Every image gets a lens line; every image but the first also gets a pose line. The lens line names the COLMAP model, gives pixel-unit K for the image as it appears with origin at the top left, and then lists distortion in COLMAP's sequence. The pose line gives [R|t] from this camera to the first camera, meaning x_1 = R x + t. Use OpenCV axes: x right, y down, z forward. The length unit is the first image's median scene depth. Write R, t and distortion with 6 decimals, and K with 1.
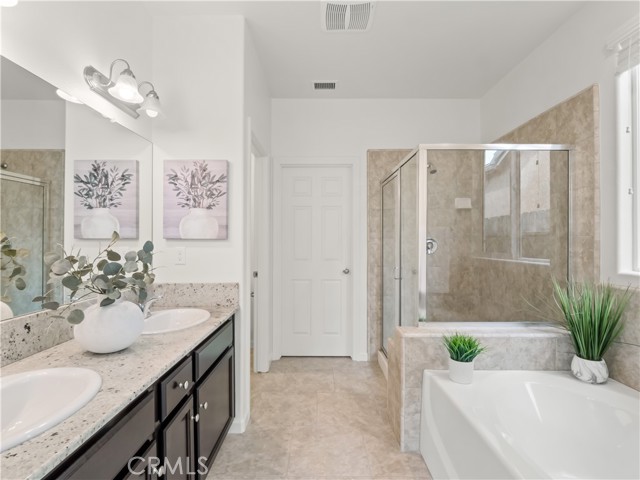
lens RADIAL K [[311.7, 0, 320.0], [0, 311.7, 240.0], [0, 0, 1]] dist [-0.015433, -0.001509]
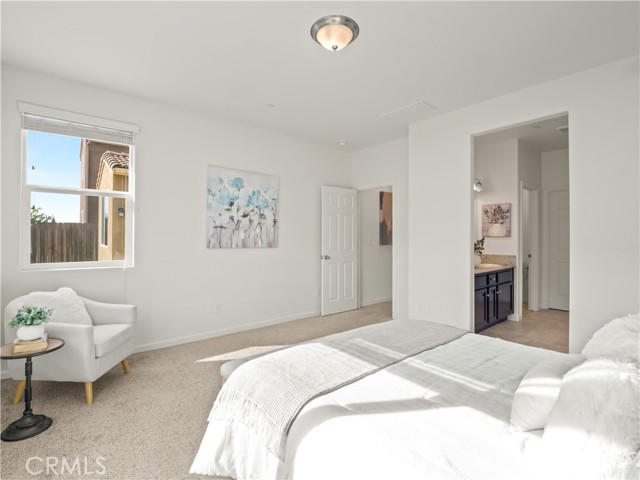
lens RADIAL K [[311.7, 0, 320.0], [0, 311.7, 240.0], [0, 0, 1]] dist [-0.015433, -0.001509]
pose [[0.642891, 0.001493, -0.765956, 0.390309], [0.000035, 0.999998, 0.001979, 0.013487], [0.765958, -0.001299, 0.642890, -1.095605]]
